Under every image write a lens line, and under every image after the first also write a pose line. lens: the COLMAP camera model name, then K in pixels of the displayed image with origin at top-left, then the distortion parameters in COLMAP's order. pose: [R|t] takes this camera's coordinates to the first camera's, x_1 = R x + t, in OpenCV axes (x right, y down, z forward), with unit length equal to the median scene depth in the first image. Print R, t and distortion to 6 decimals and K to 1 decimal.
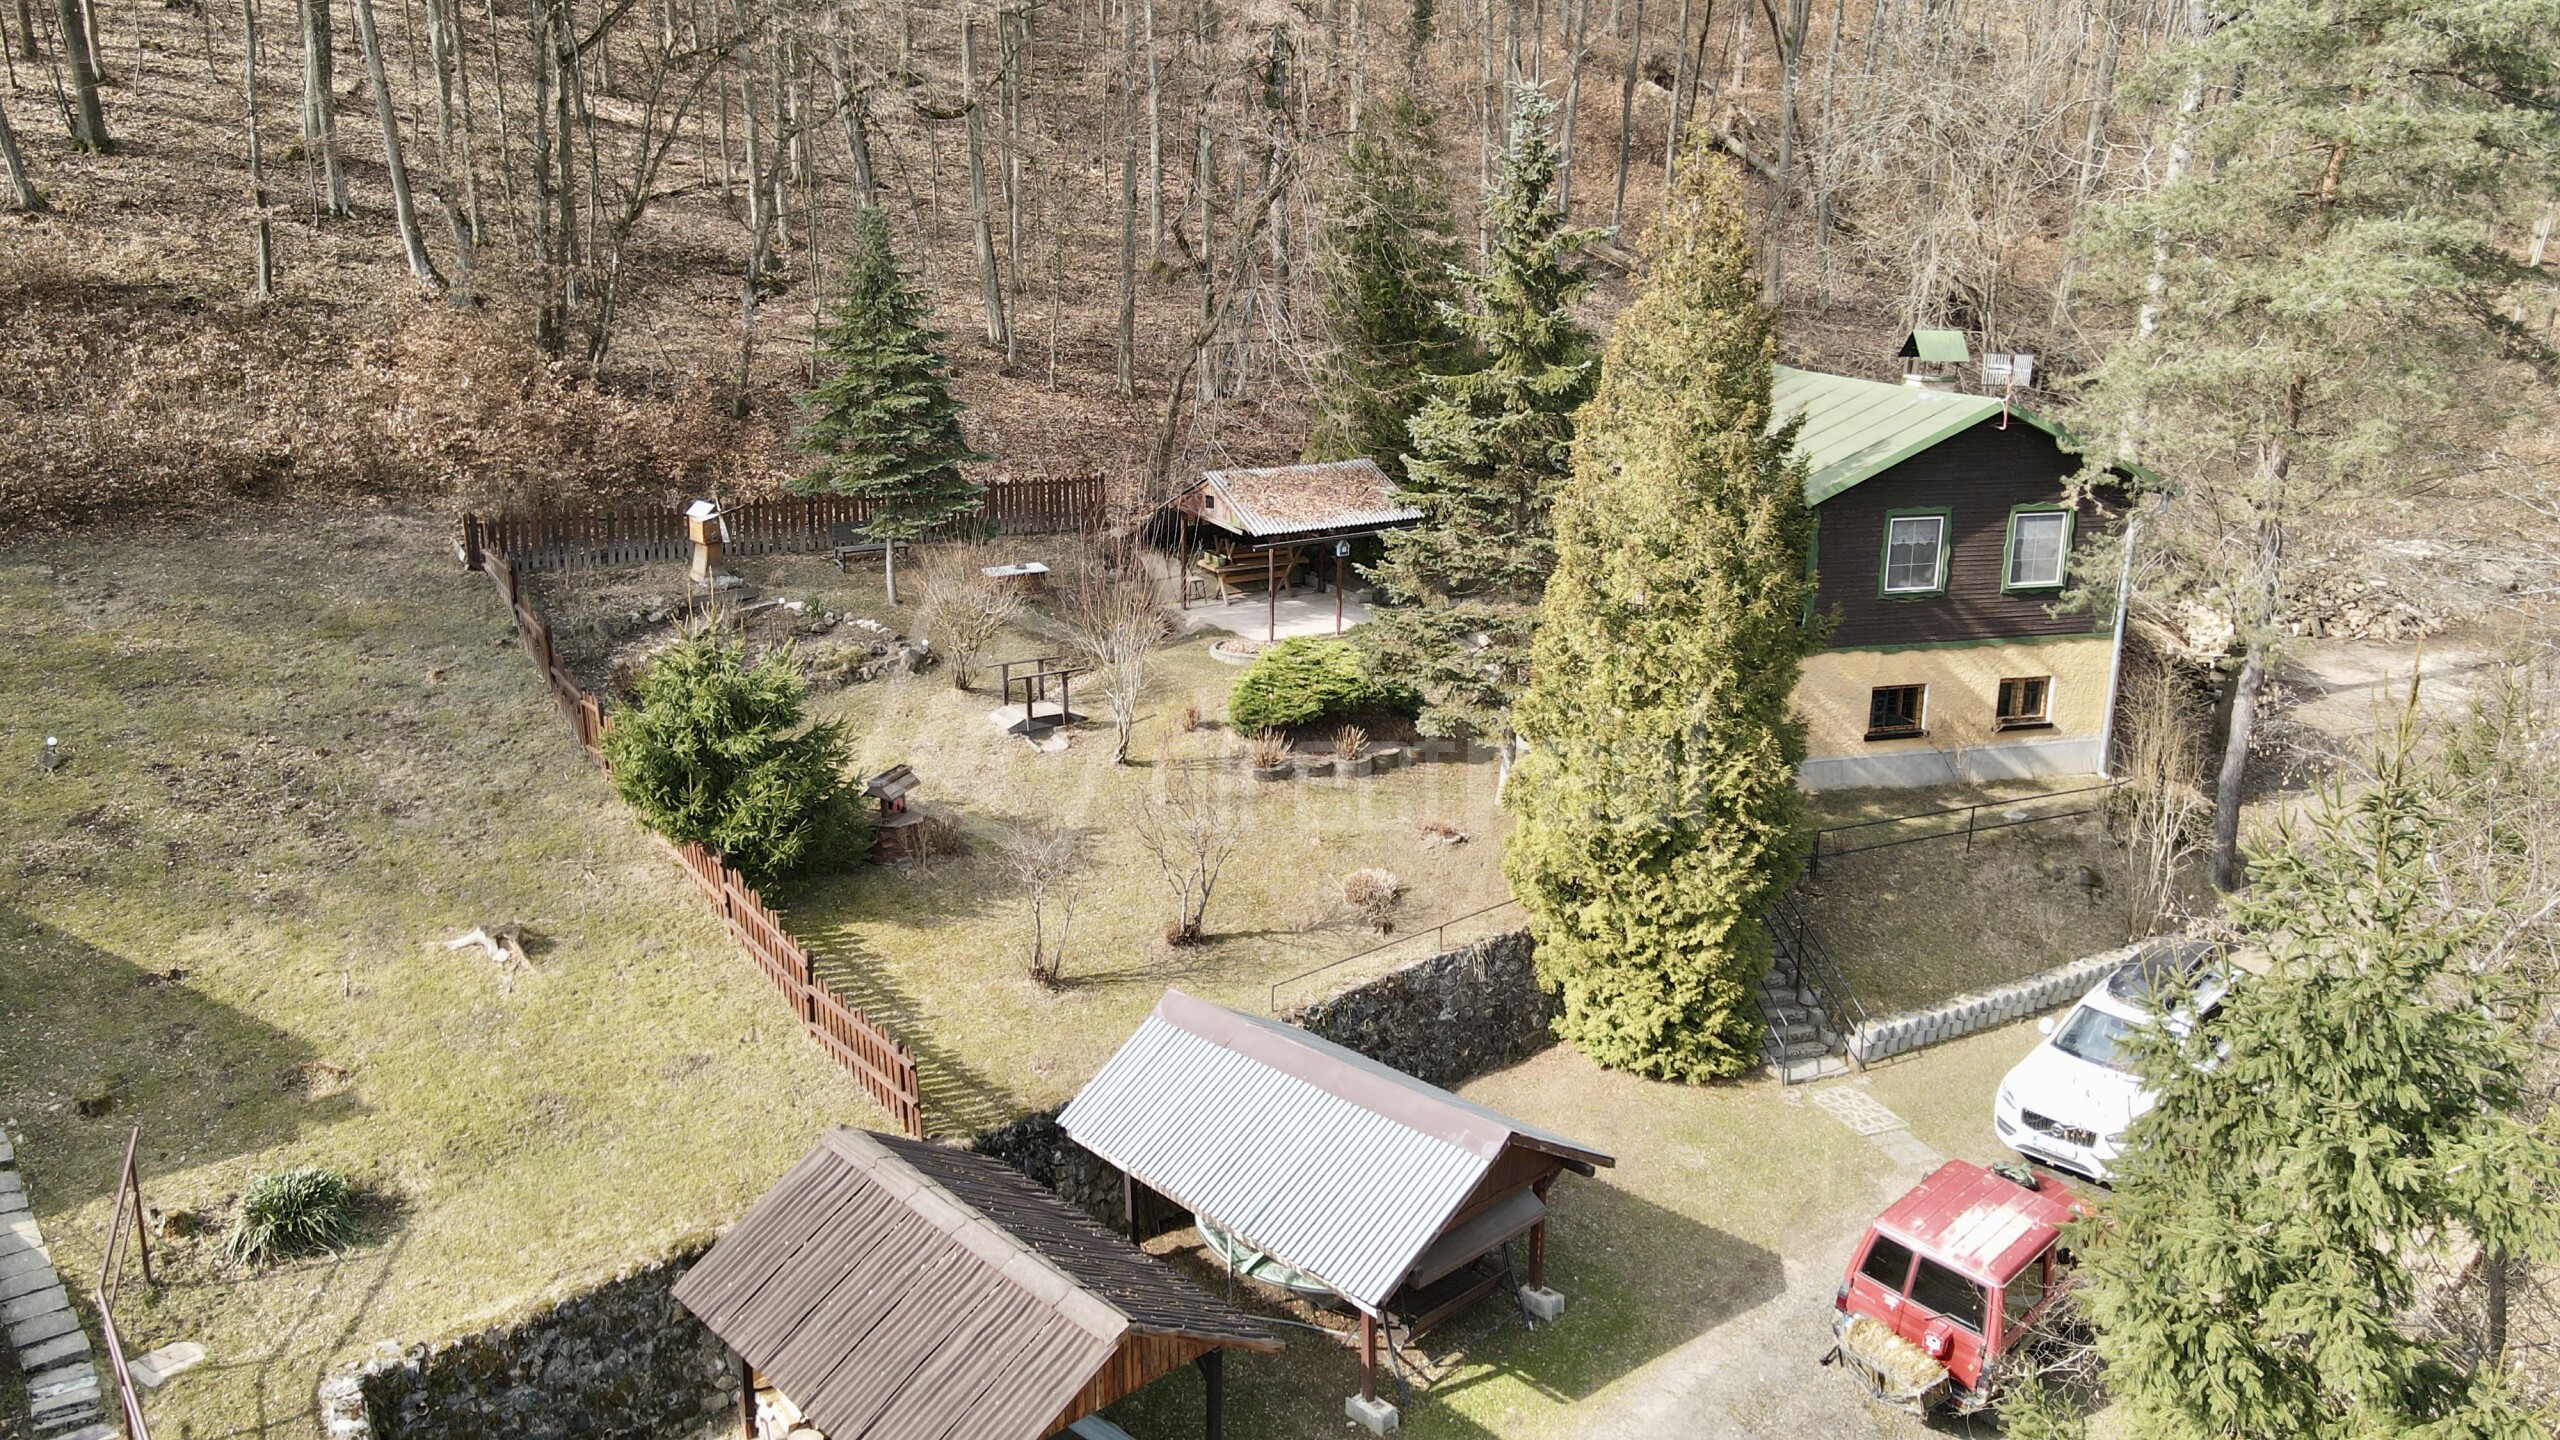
lens RADIAL K [[1890.8, 0, 1285.4], [0, 1890.8, 704.4], [0, 0, 1]] dist [-0.011238, 0.032550]
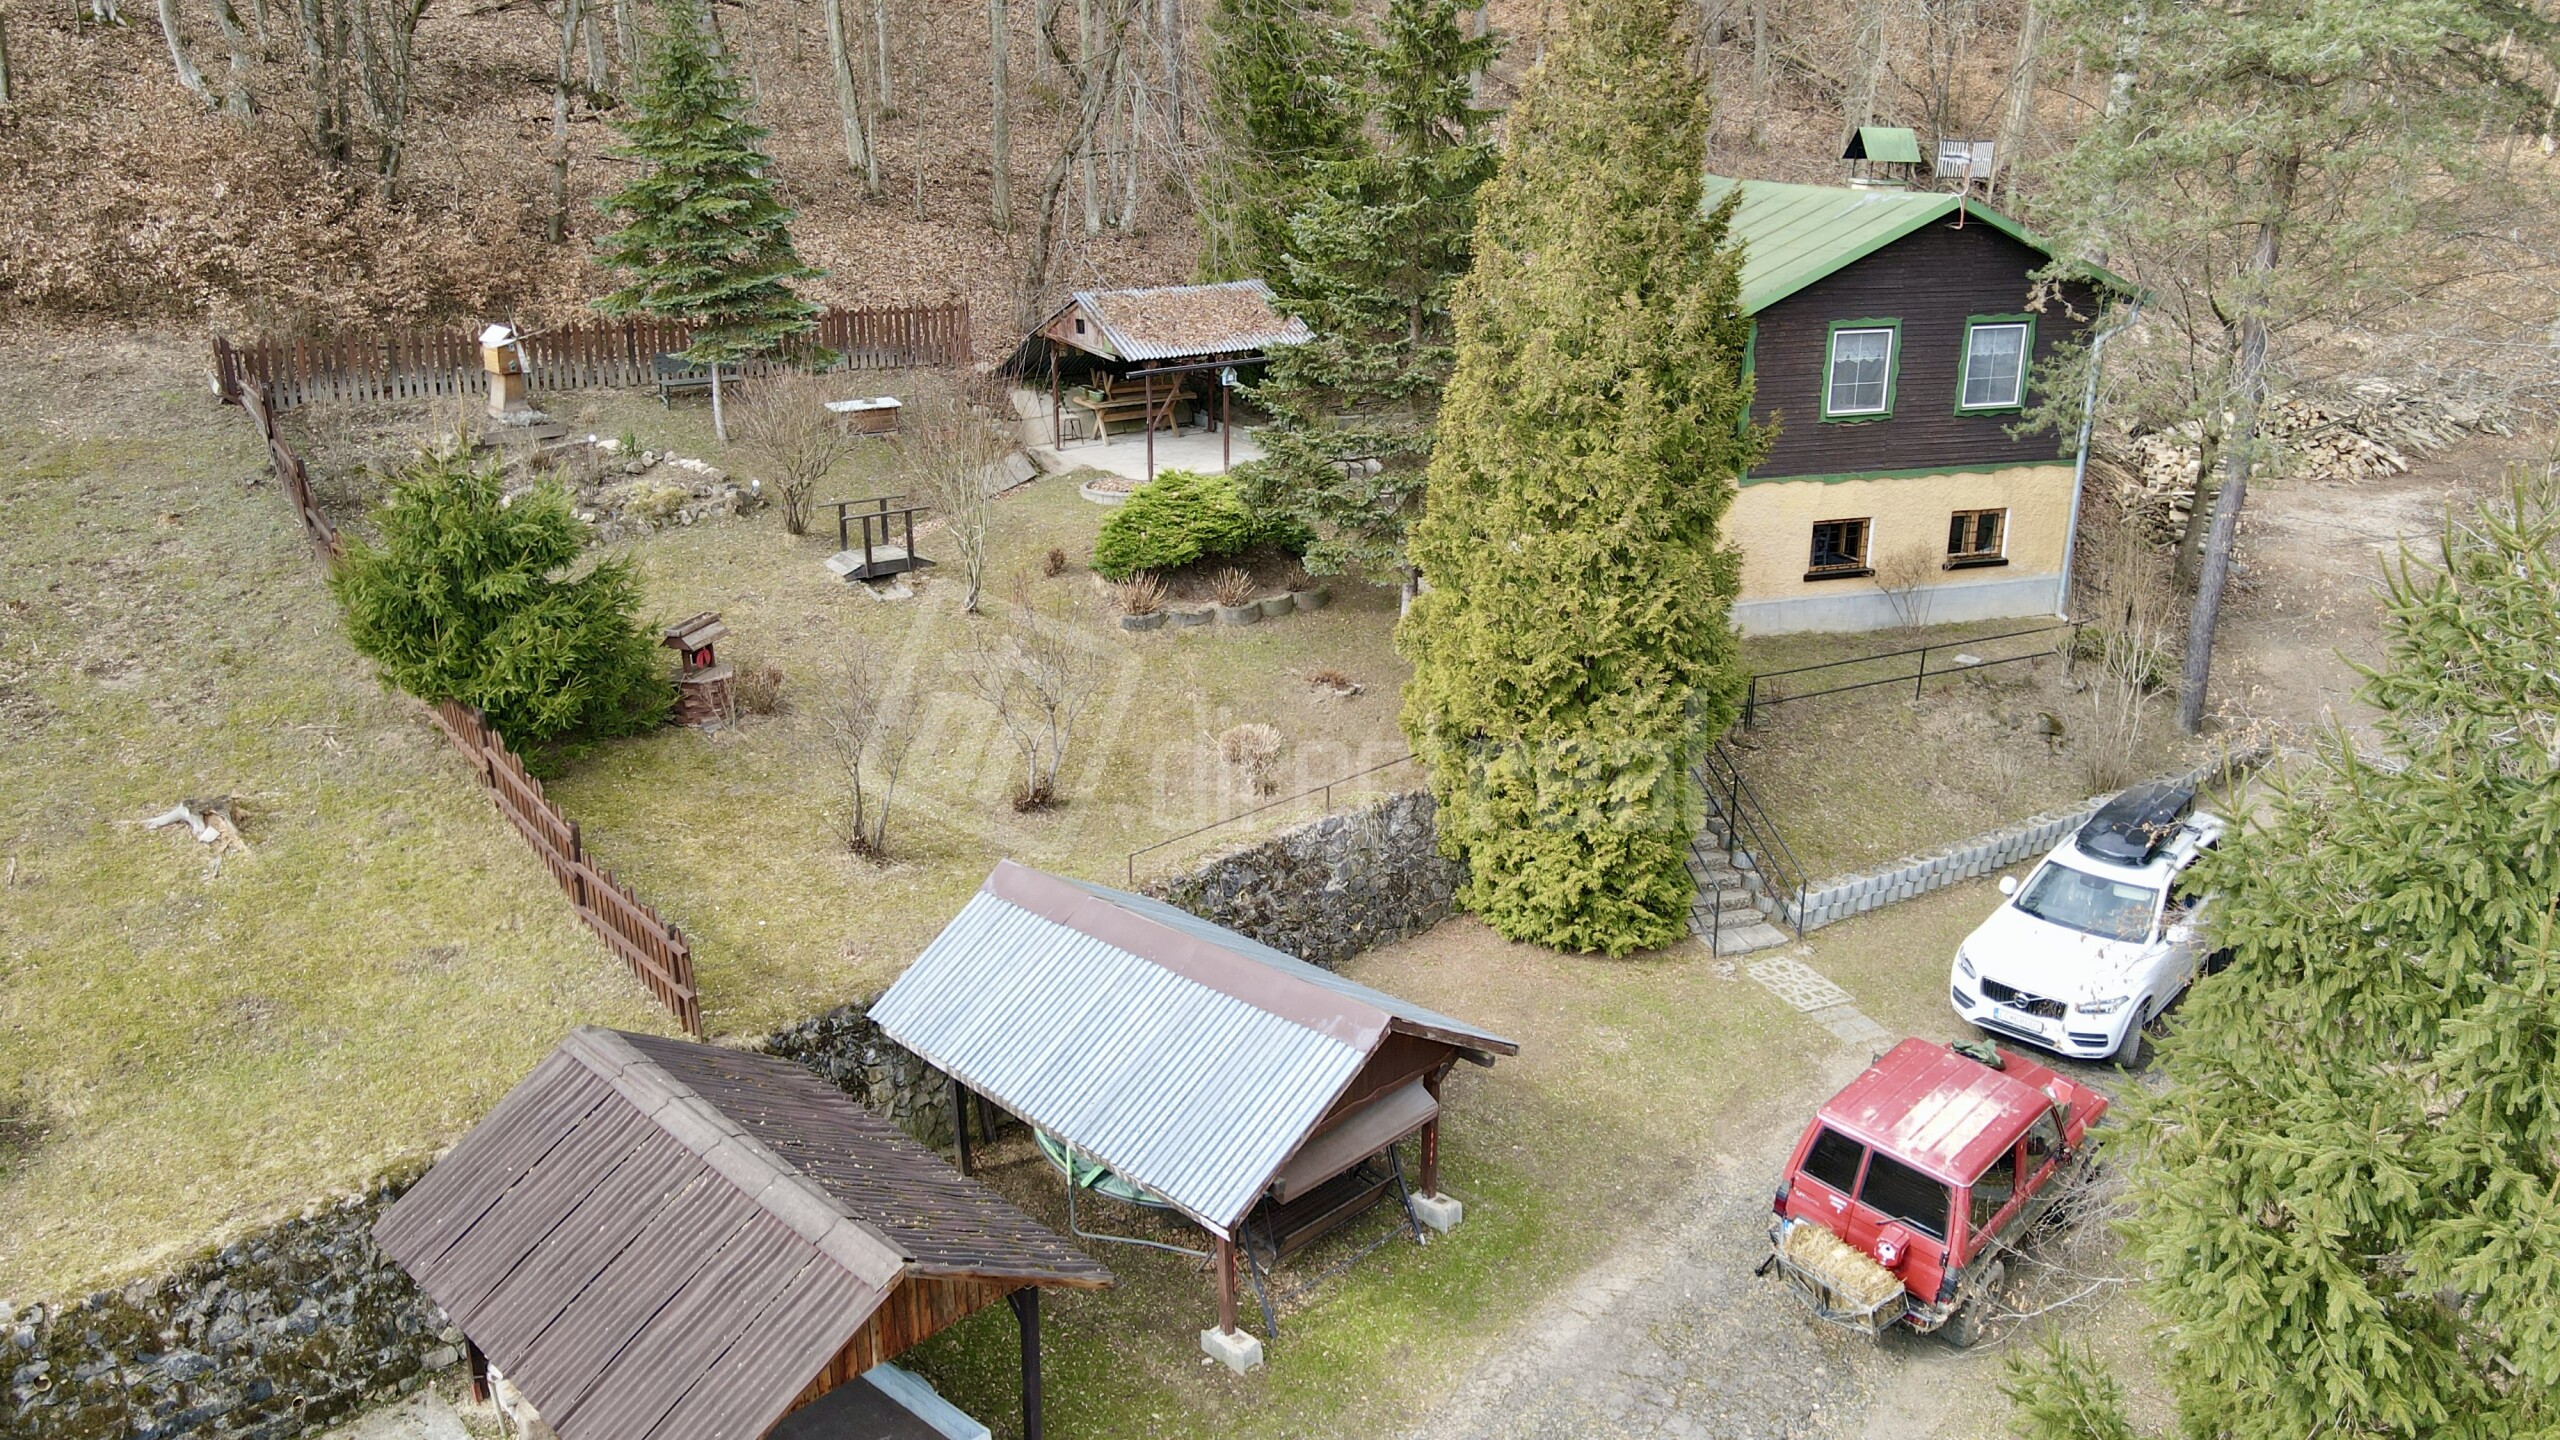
lens RADIAL K [[1882.6, 0, 1289.3], [0, 1882.6, 710.1], [0, 0, 1]] dist [0.004750, 0.005203]
pose [[0.999301, -0.015043, 0.034219, 0.034502], [0.012932, 0.998050, 0.061073, 0.028452], [-0.035071, -0.060588, 0.997547, 0.128567]]
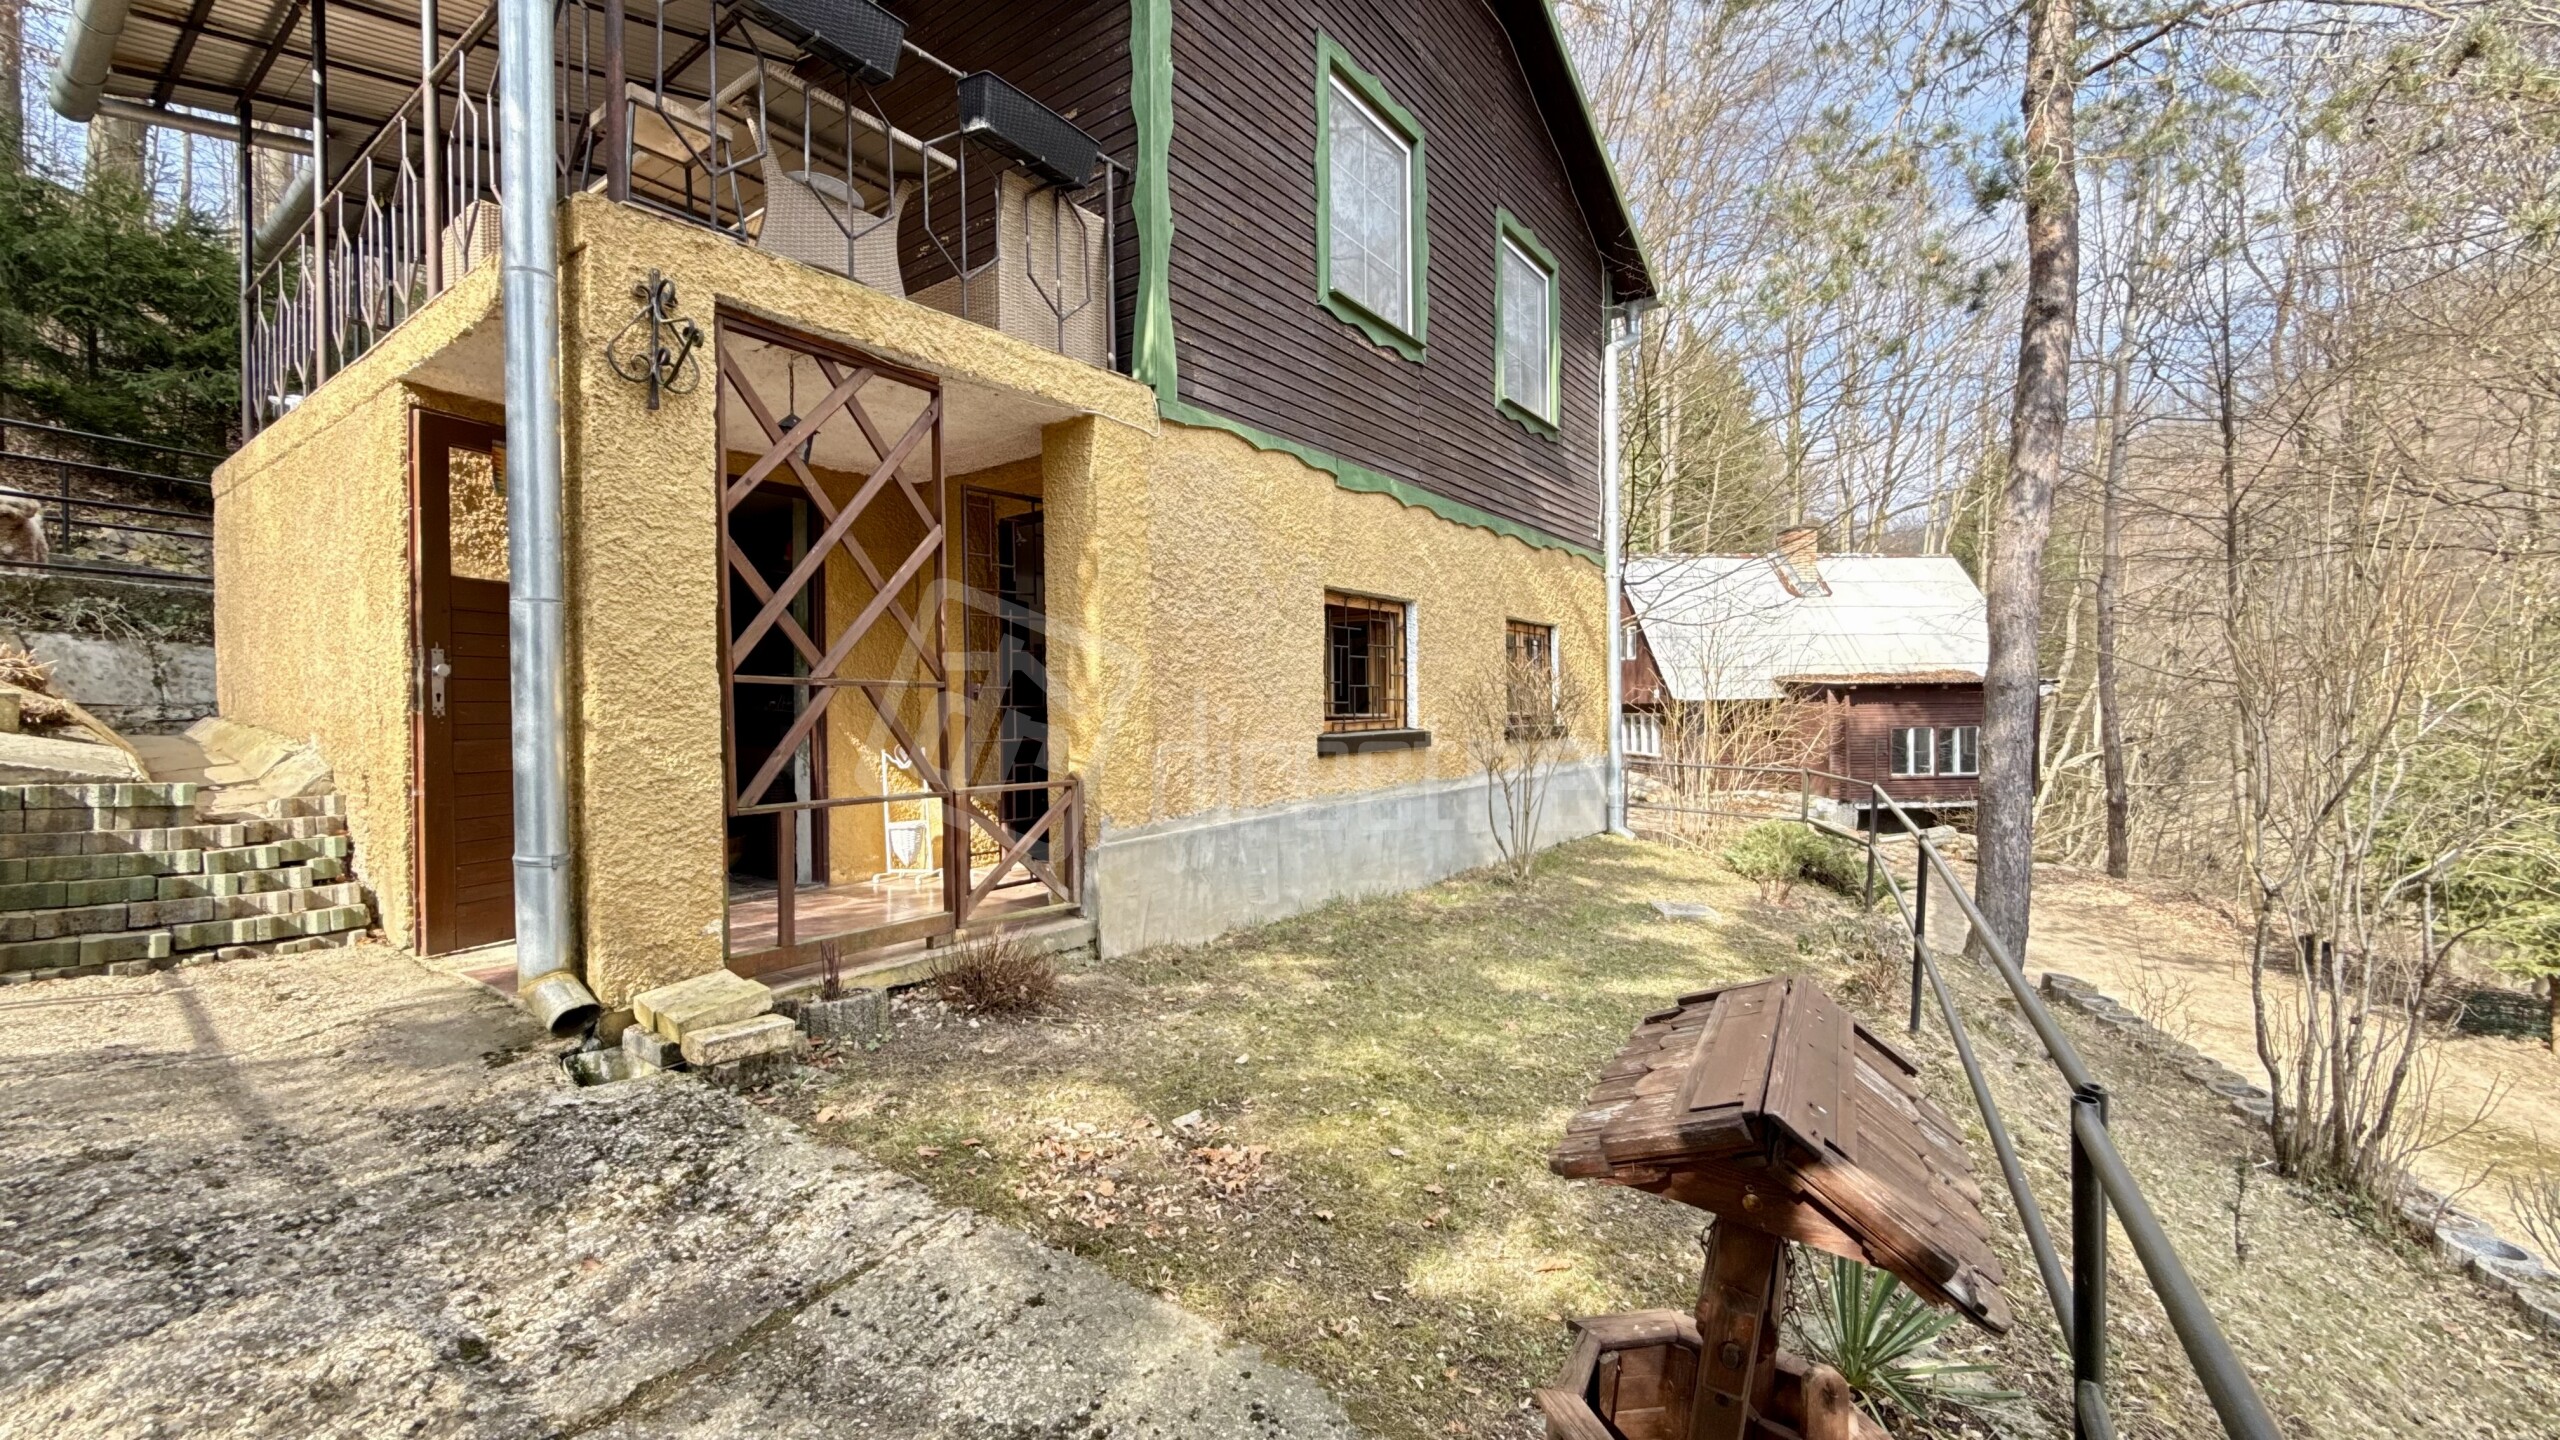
lens RADIAL K [[1013.2, 0, 1277.3], [0, 1013.2, 720.3], [0, 0, 1]] dist [-0.000035, -0.000450]
pose [[0.779969, -0.024738, 0.625329, 0.241944], [0.176088, 0.967524, -0.181357, 0.055613], [-0.600534, 0.251566, 0.758995, 1.102333]]
